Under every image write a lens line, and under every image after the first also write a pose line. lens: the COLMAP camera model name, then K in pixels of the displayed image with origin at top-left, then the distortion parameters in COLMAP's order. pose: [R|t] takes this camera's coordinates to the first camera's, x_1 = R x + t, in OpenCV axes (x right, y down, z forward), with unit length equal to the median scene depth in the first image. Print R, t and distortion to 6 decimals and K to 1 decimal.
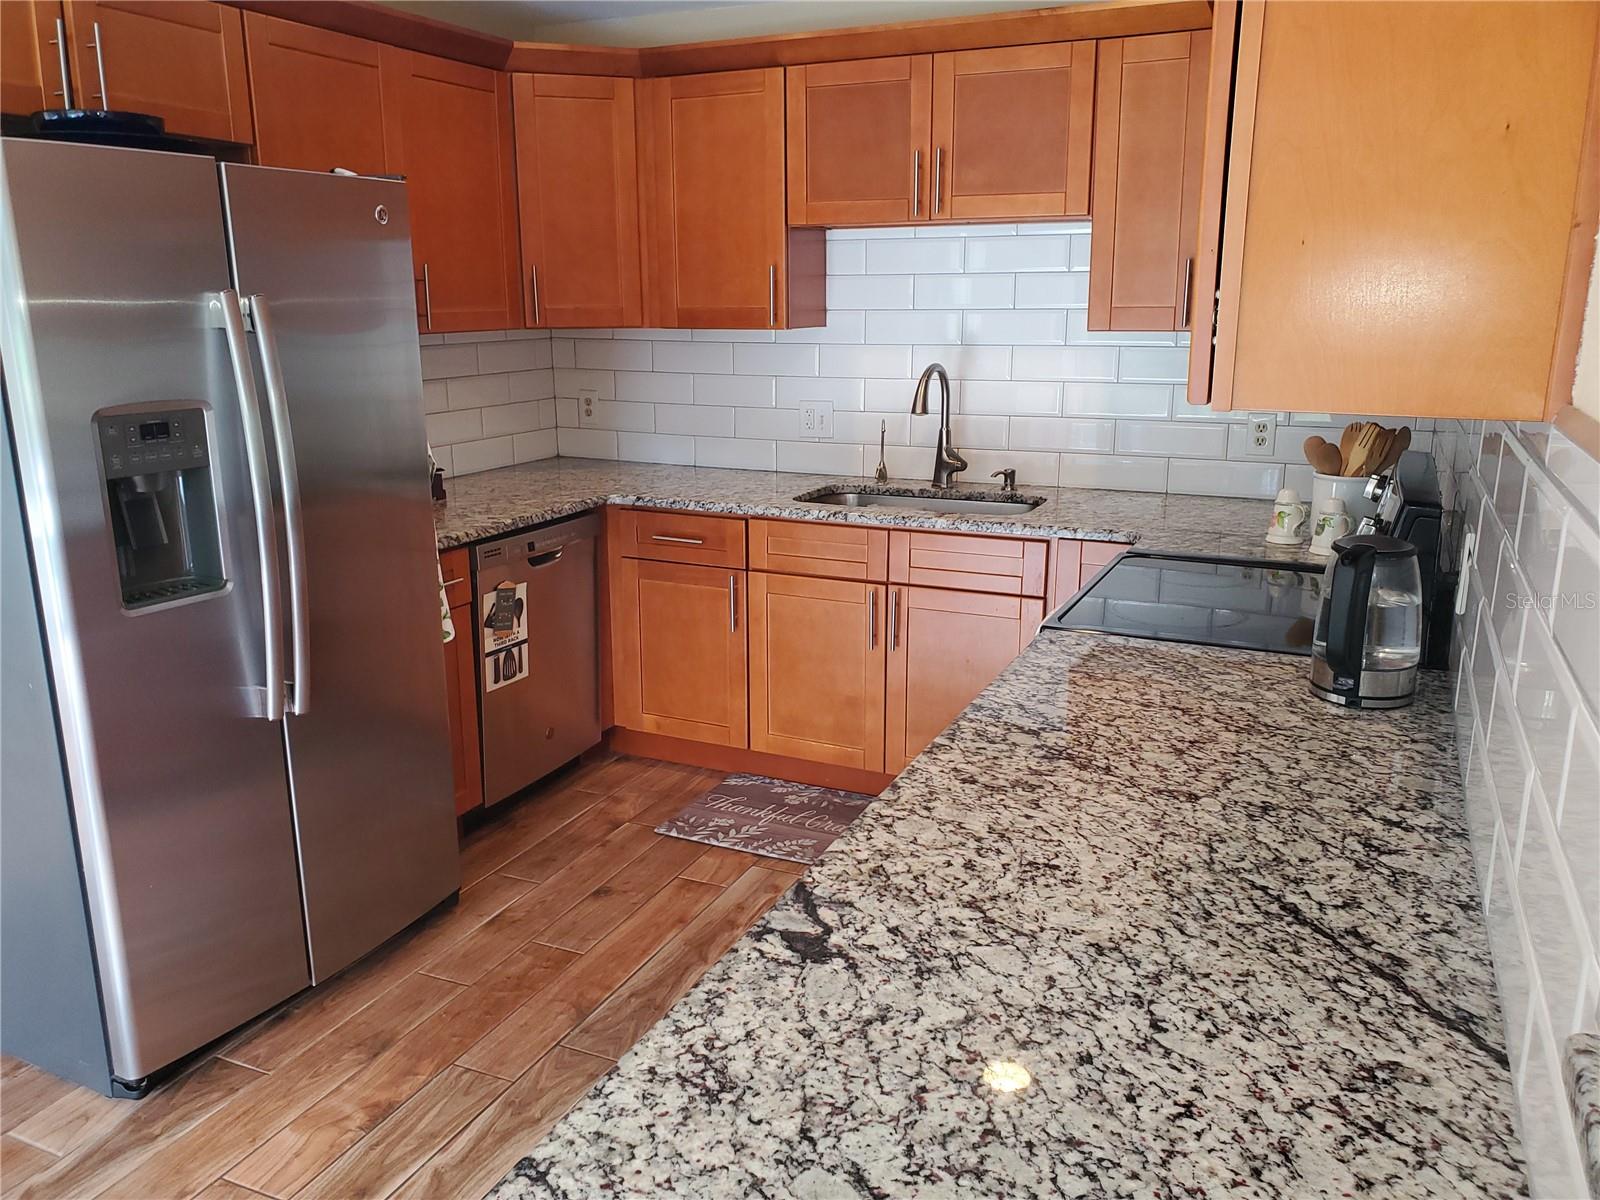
lens RADIAL K [[1231.6, 0, 797.8], [0, 1231.6, 602.8], [0, 0, 1]] dist [0.017497, -0.026620]
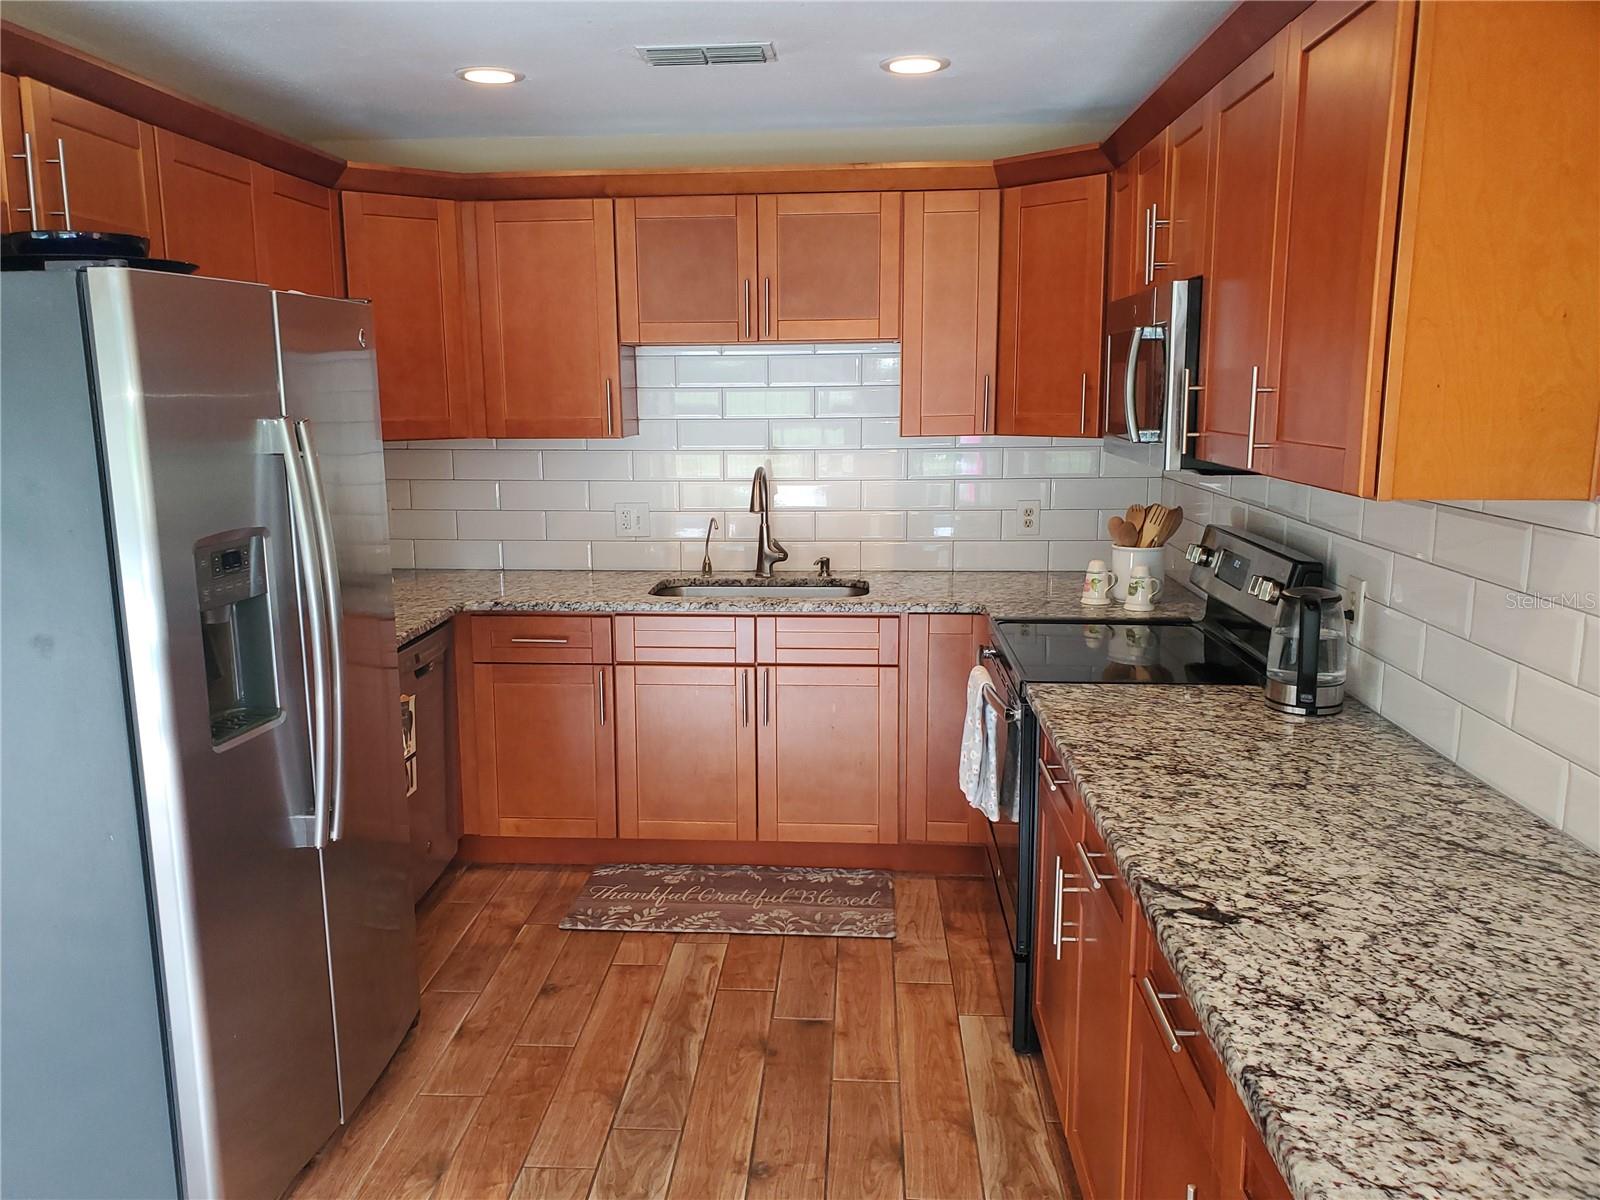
lens RADIAL K [[1231.6, 0, 762.9], [0, 1231.6, 619.9], [0, 0, 1]] dist [0.017497, -0.026620]
pose [[0.938181, -0.069533, 0.339090, -0.304878], [0.090250, 0.994870, -0.045695, -0.006222], [-0.334173, 0.073473, 0.939643, -0.035091]]
